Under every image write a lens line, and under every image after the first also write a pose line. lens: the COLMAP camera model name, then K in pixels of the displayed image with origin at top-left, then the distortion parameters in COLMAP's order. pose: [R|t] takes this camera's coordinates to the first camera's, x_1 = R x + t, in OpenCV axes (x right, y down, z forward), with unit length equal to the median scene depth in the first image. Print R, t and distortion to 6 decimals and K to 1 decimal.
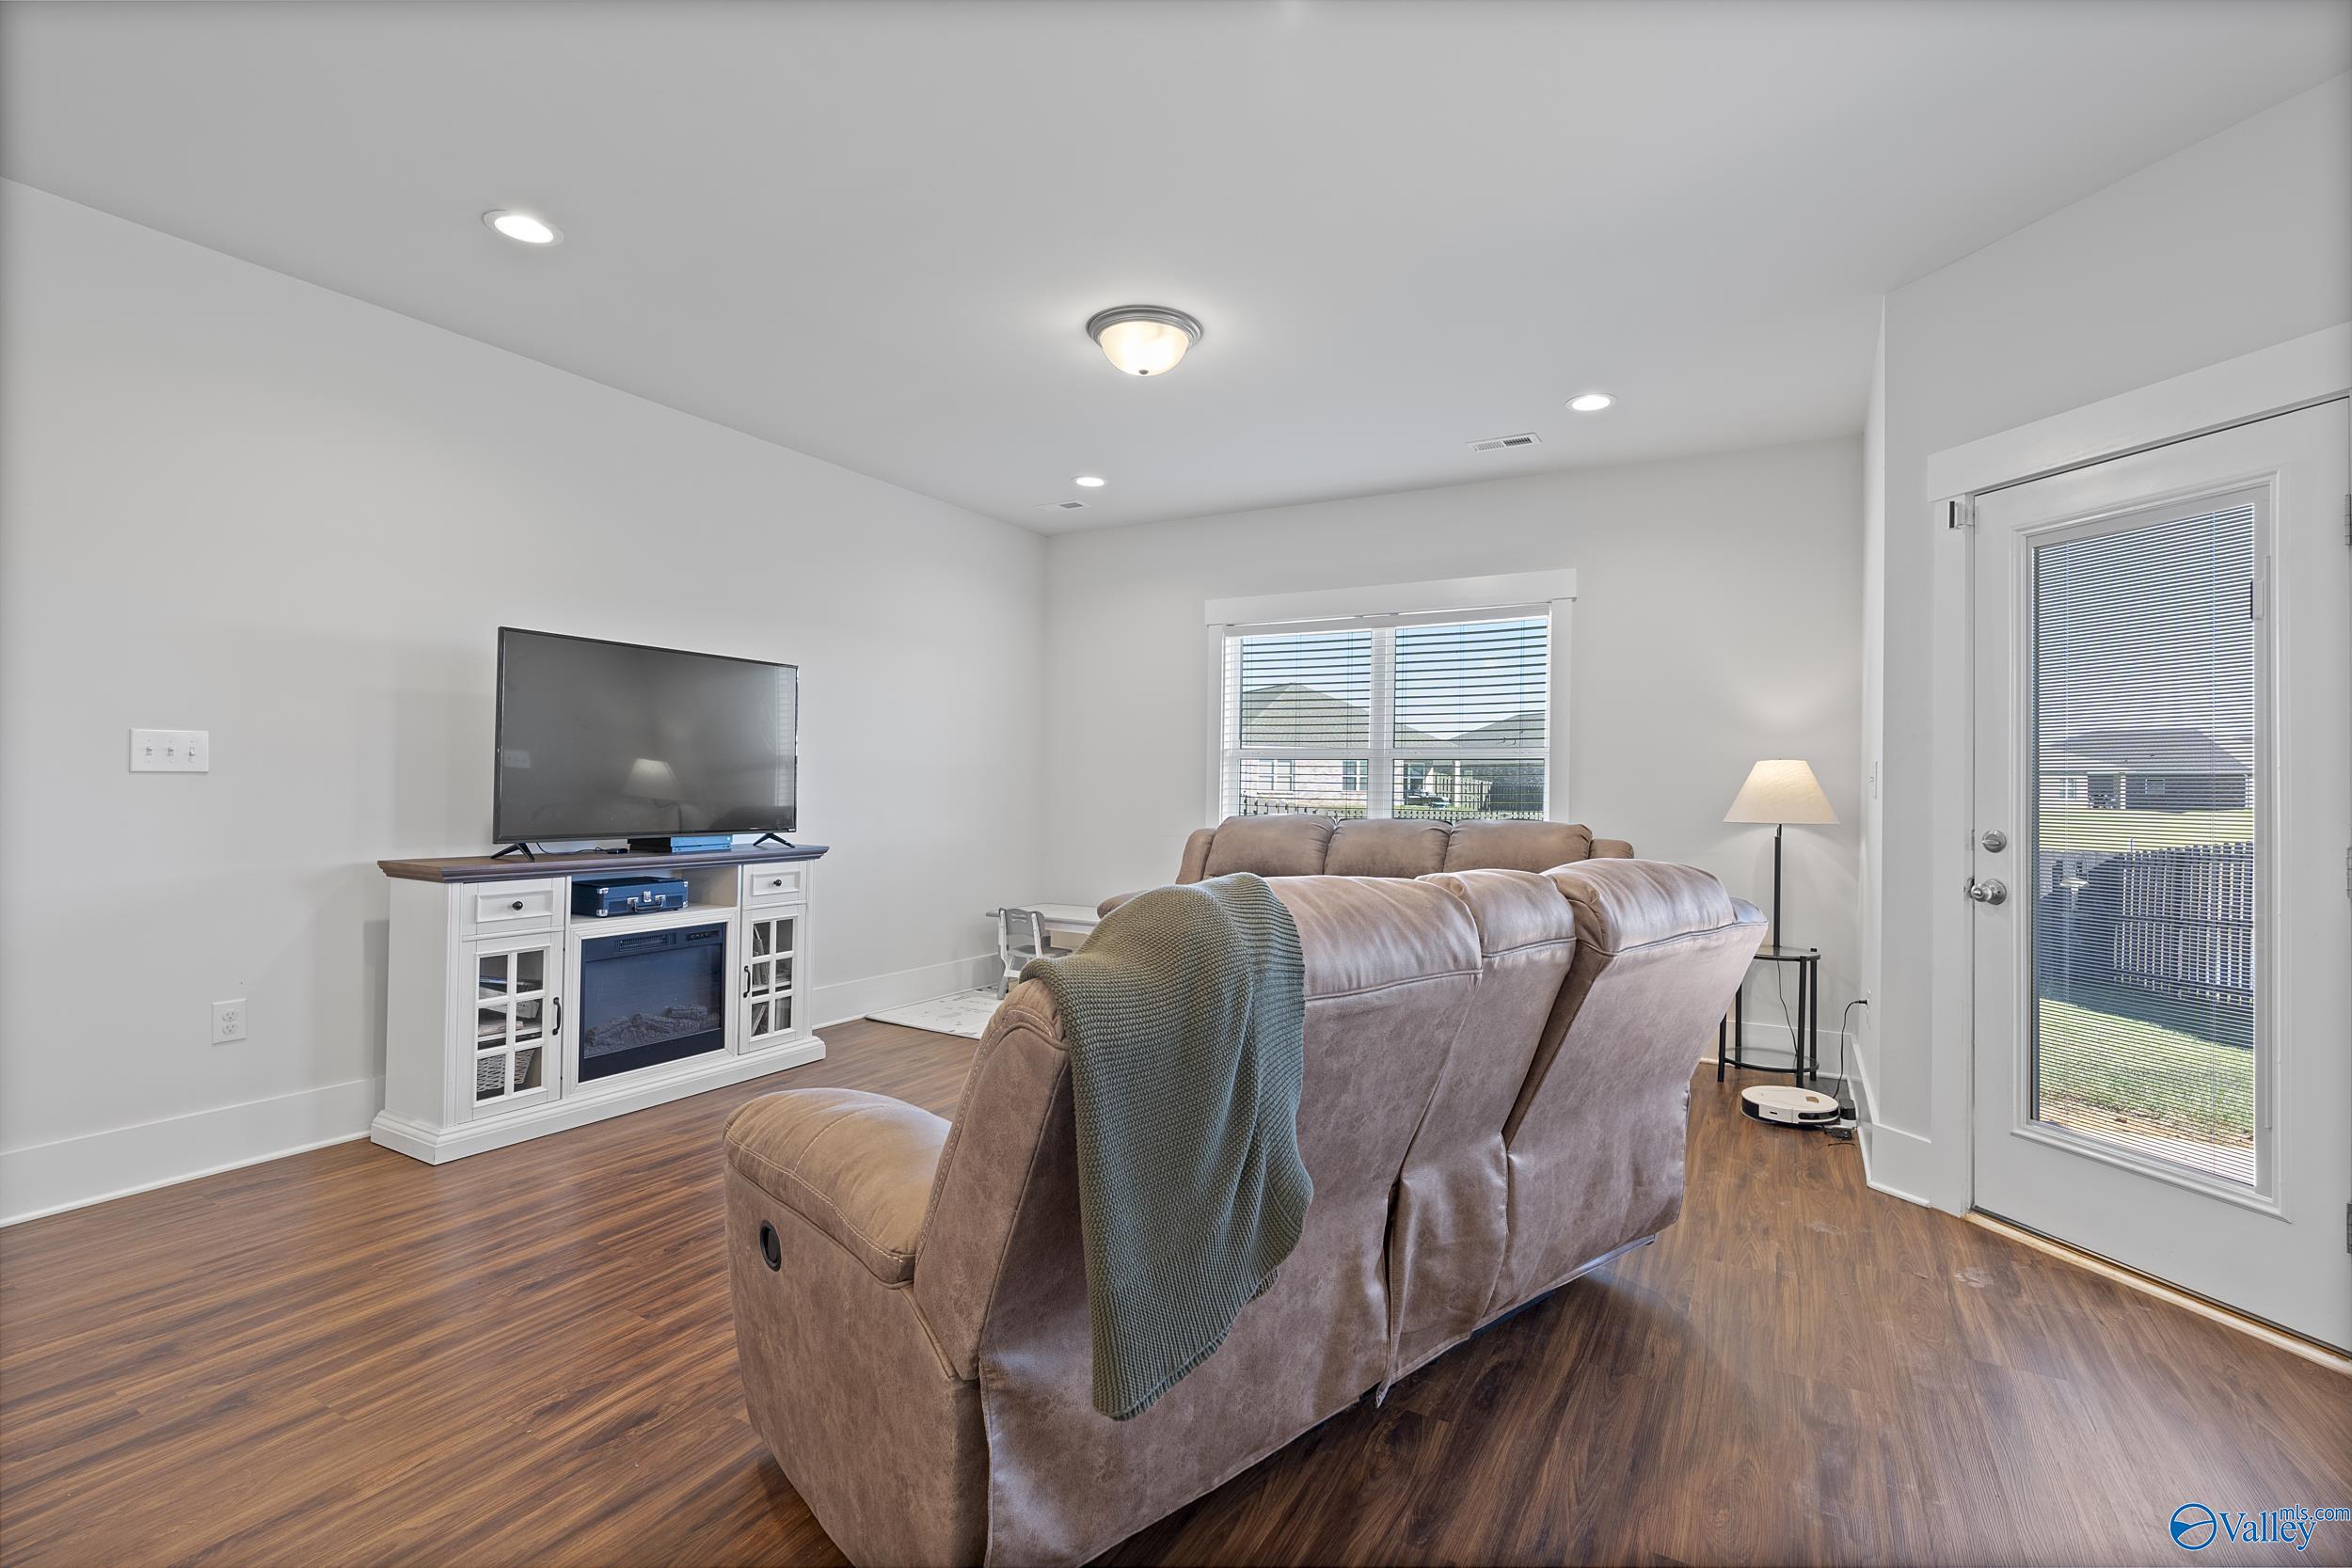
lens RADIAL K [[1056.1, 0, 1188.4], [0, 1056.1, 777.8], [0, 0, 1]] dist [-0.007594, 0.002181]
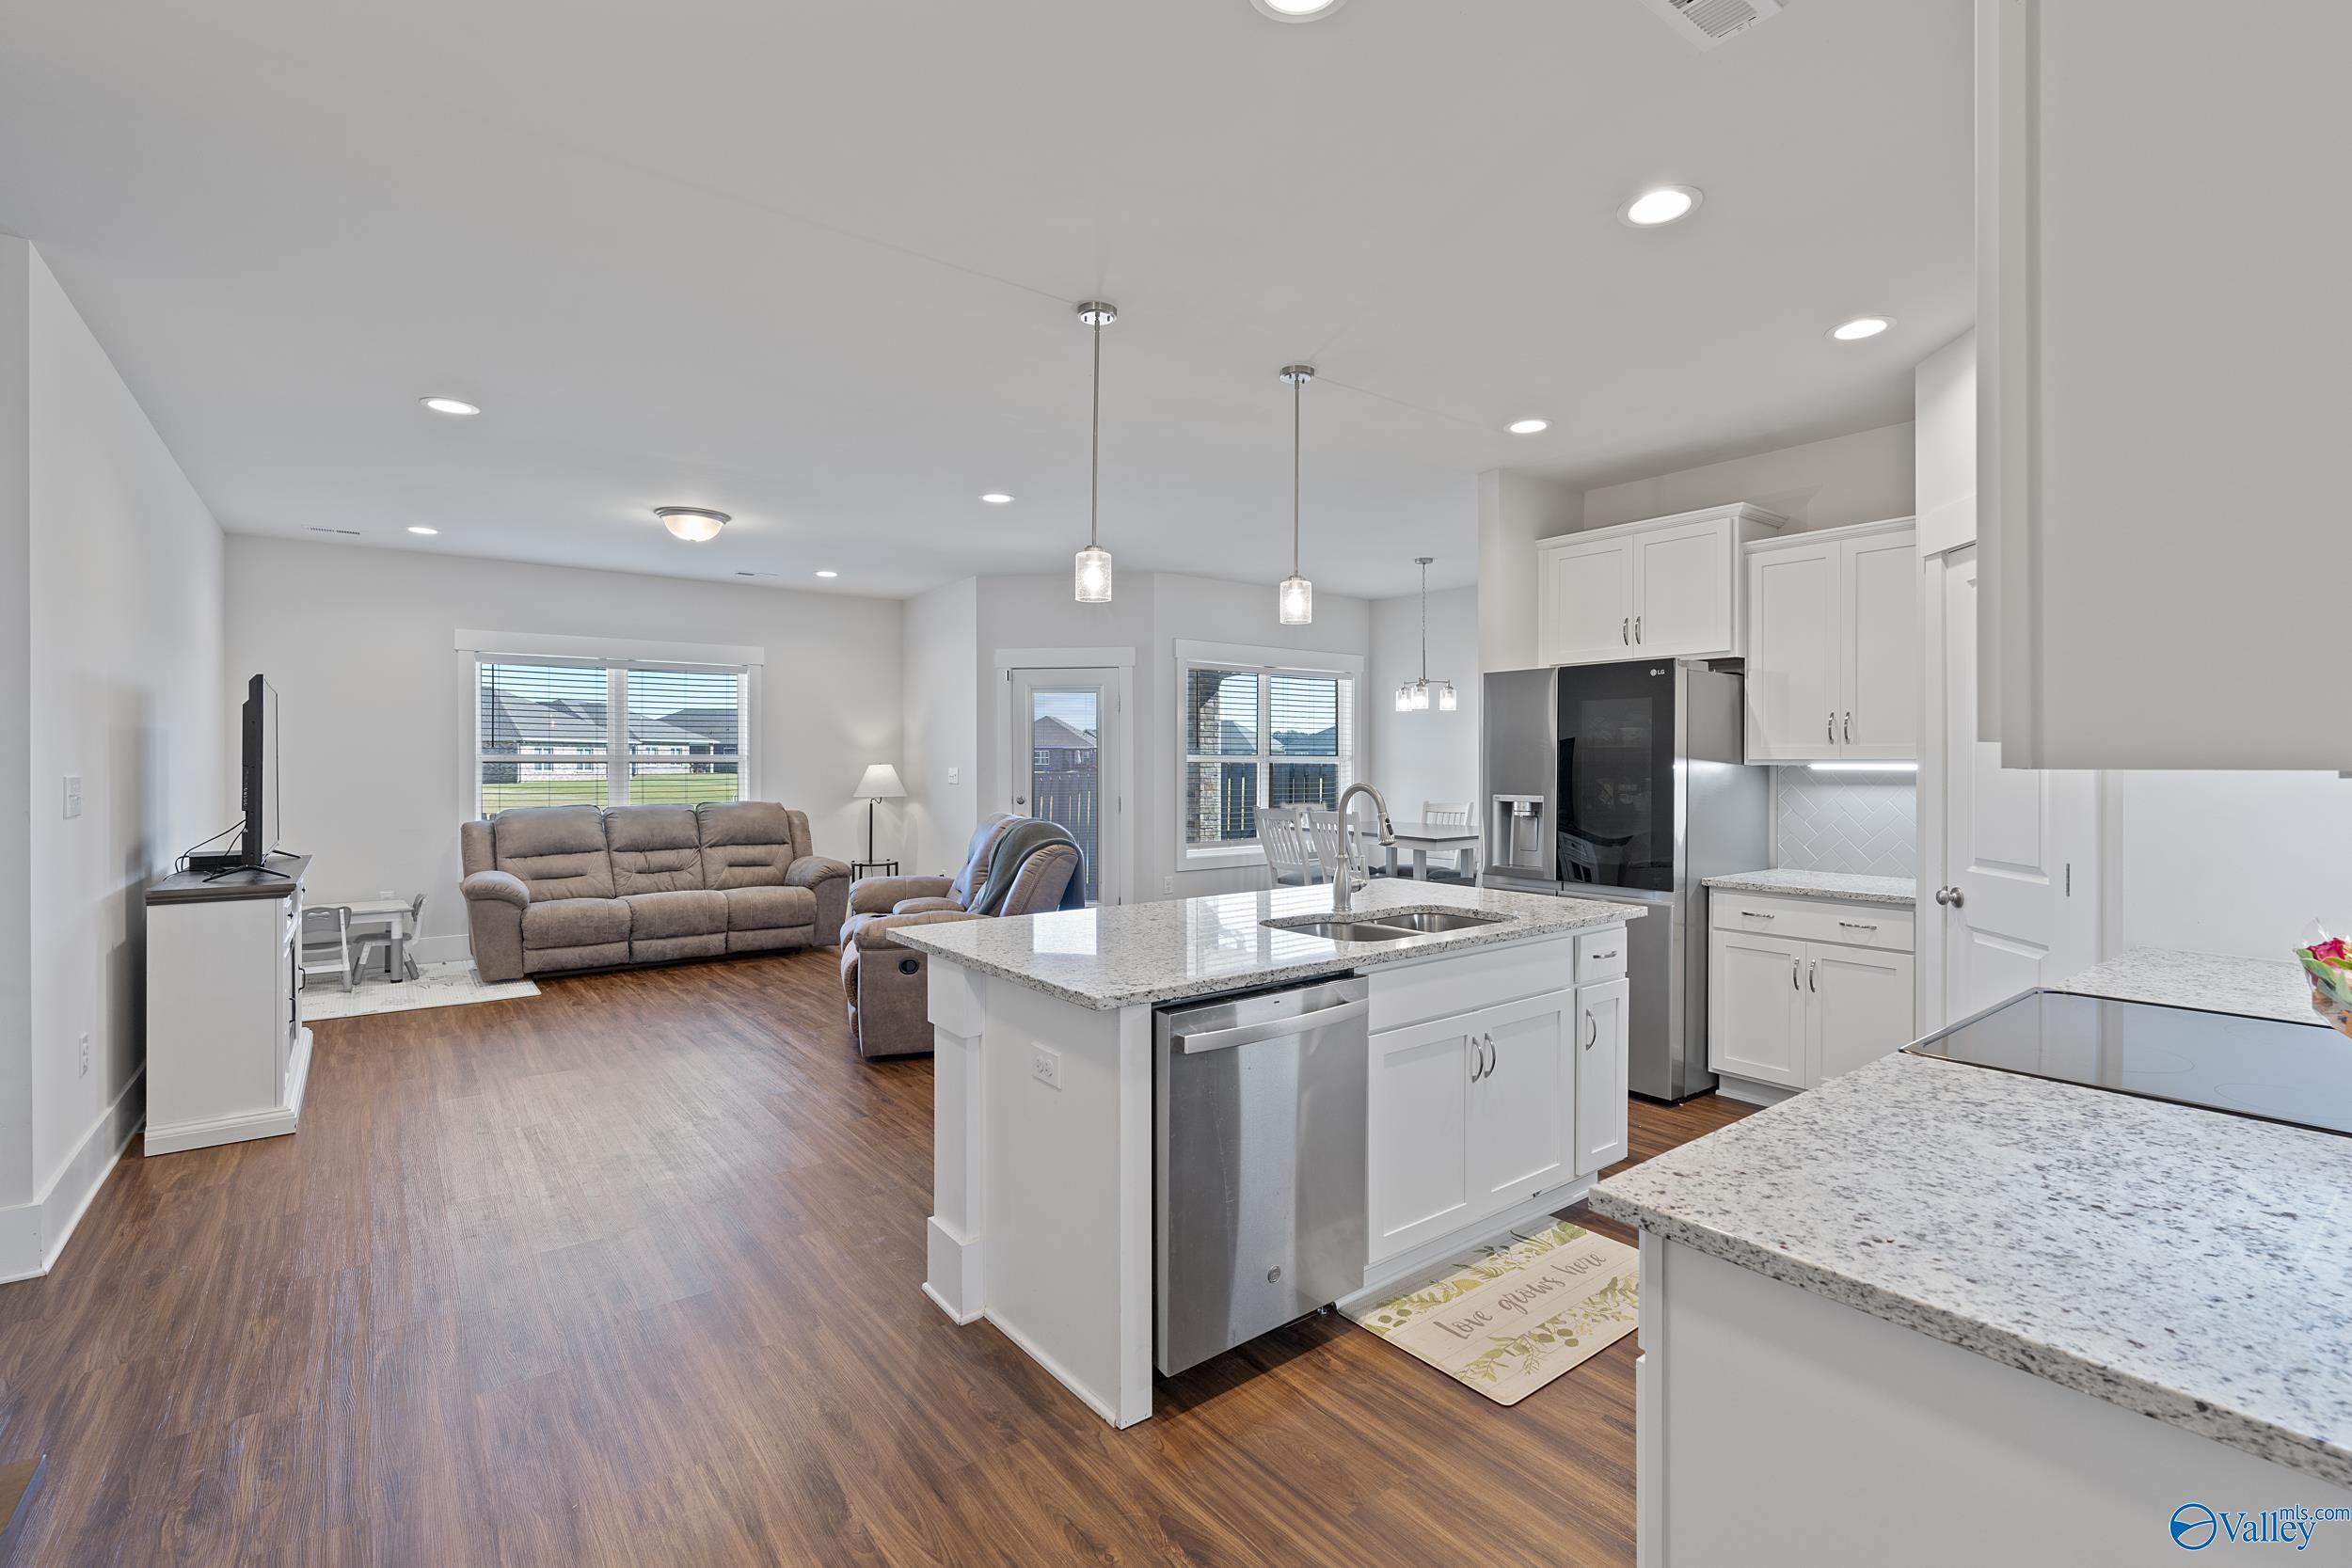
lens RADIAL K [[1056.1, 0, 1188.0], [0, 1056.1, 761.9], [0, 0, 1]] dist [-0.007594, 0.002181]
pose [[0.386524, -0.012993, 0.922188, -0.848319], [-0.000699, 0.999896, 0.014381, -0.041517], [-0.922279, -0.006203, 0.386475, -0.236136]]
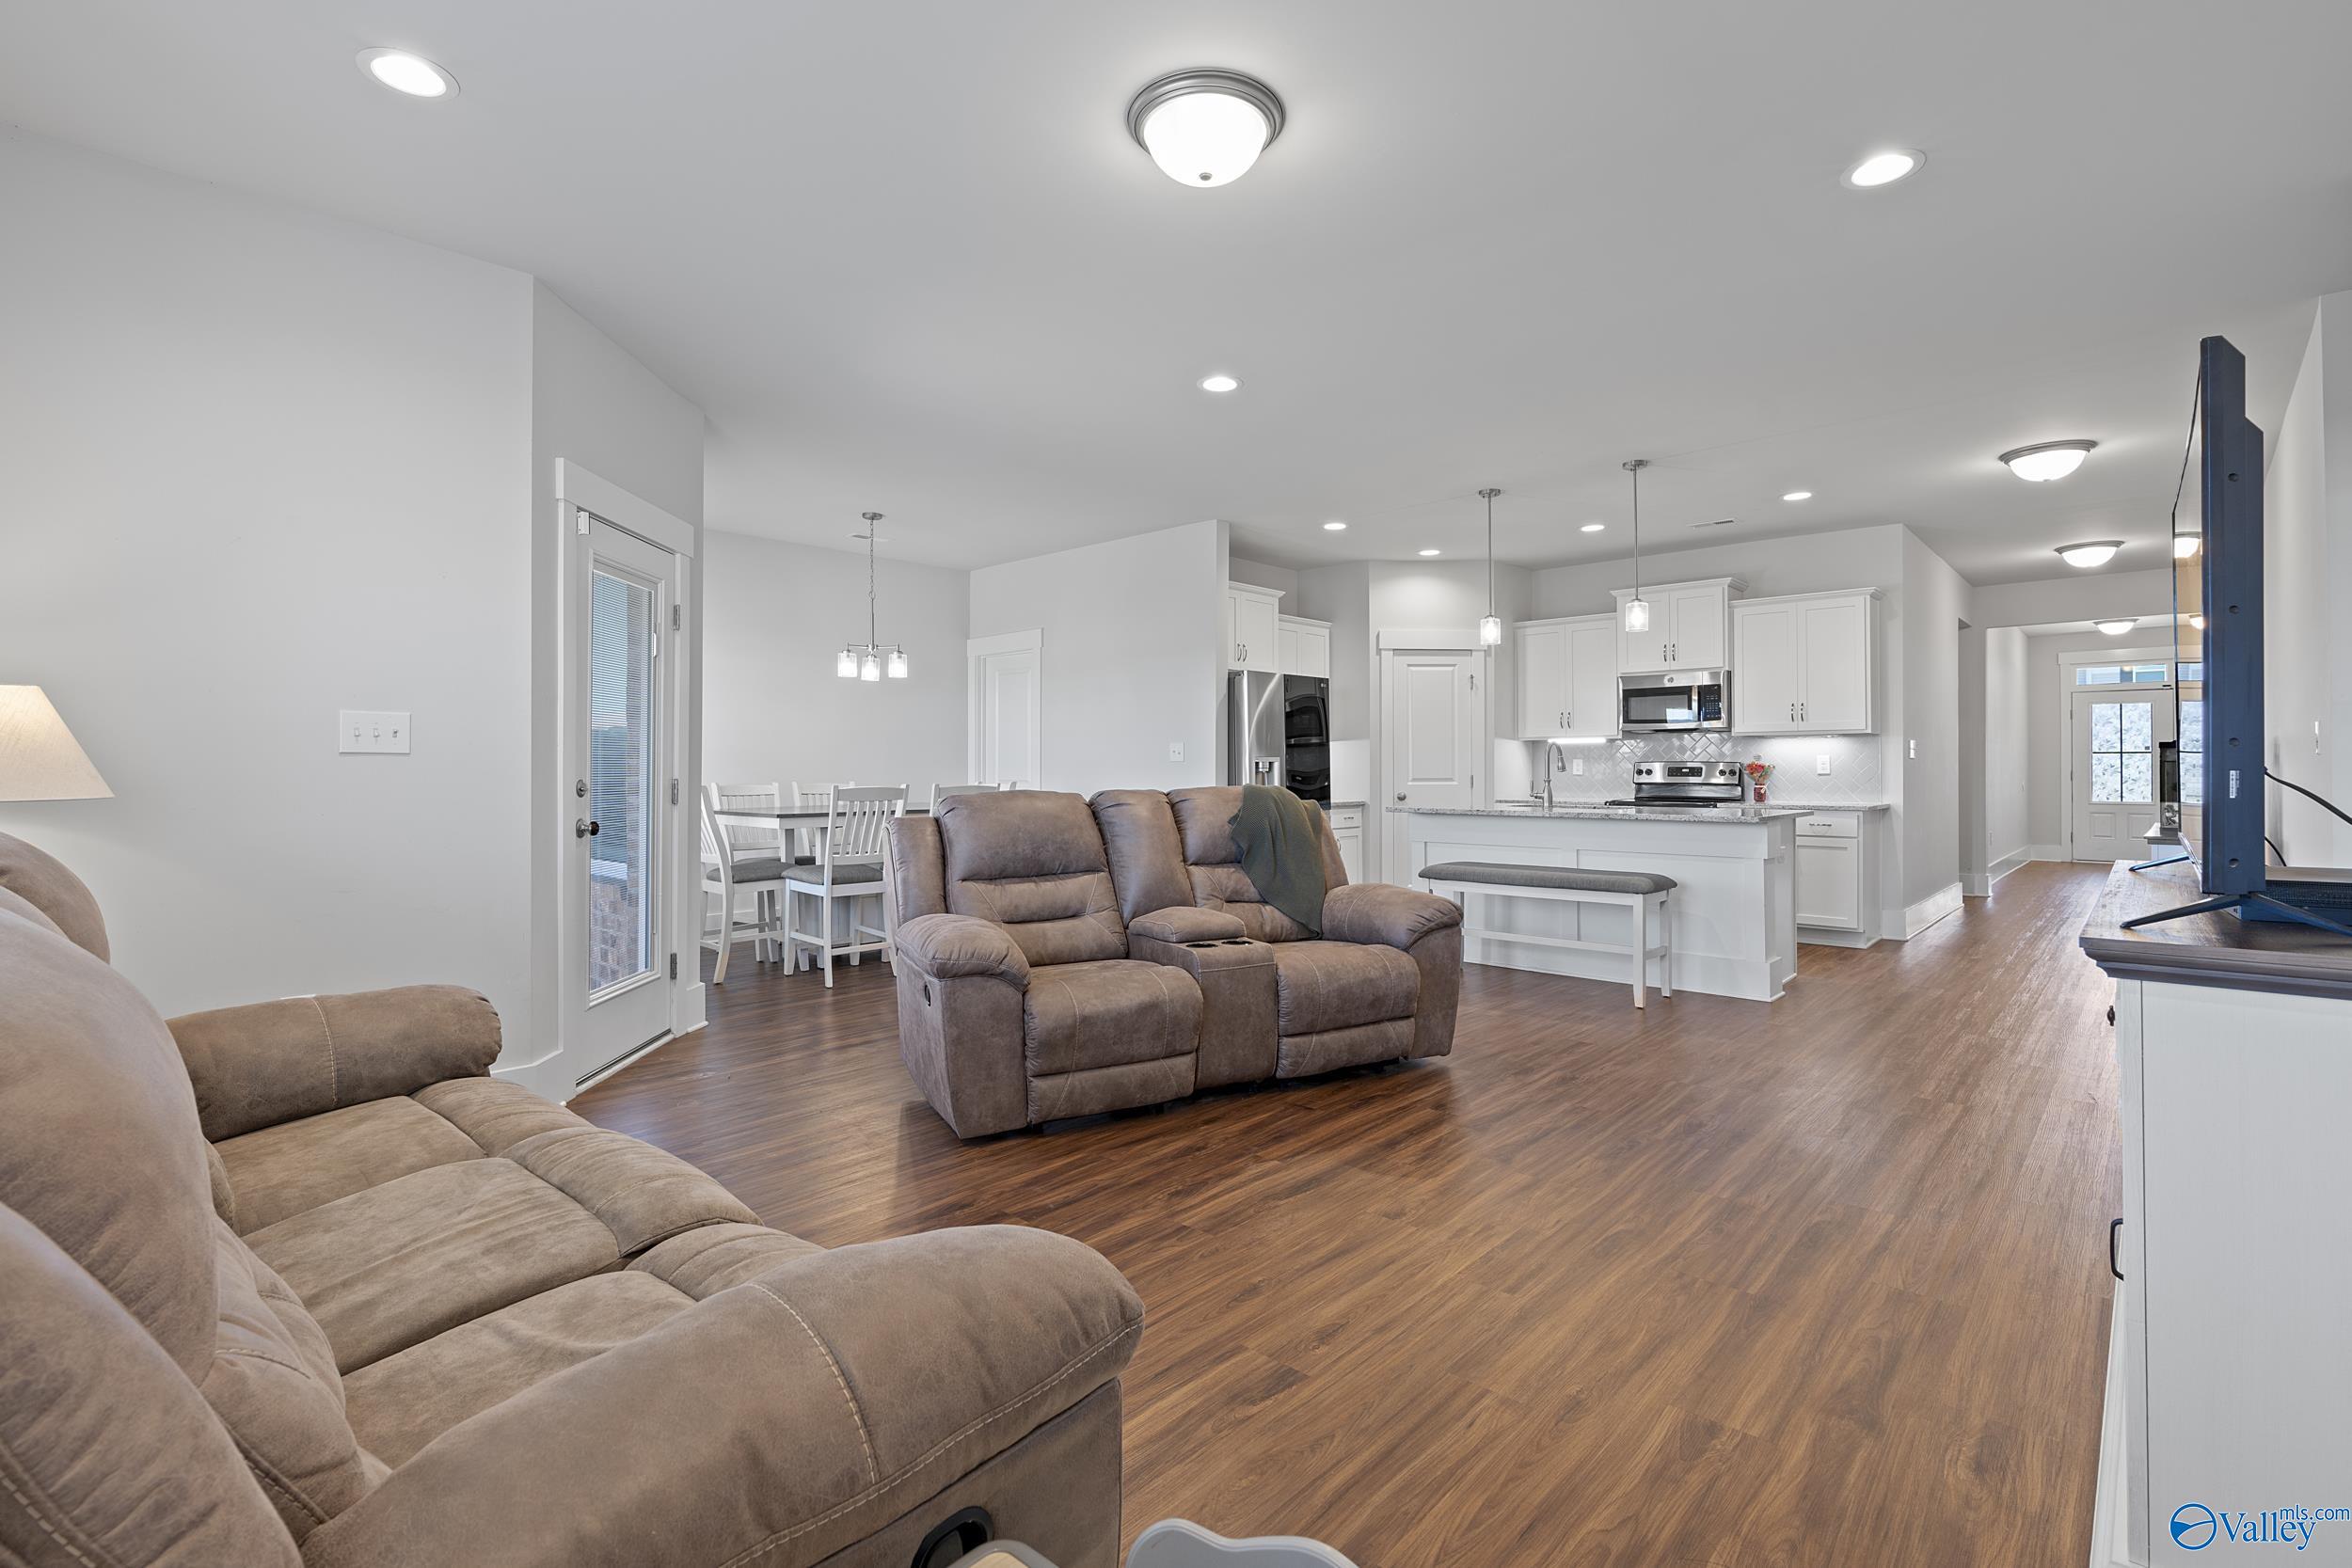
lens RADIAL K [[1056.1, 0, 1193.4], [0, 1056.1, 764.9], [0, 0, 1]] dist [-0.007594, 0.002181]
pose [[-0.972416, -0.011311, 0.232978, -0.139745], [-0.012963, 0.999900, -0.005563, 0.016302], [-0.232892, -0.008430, -0.972466, 1.135797]]
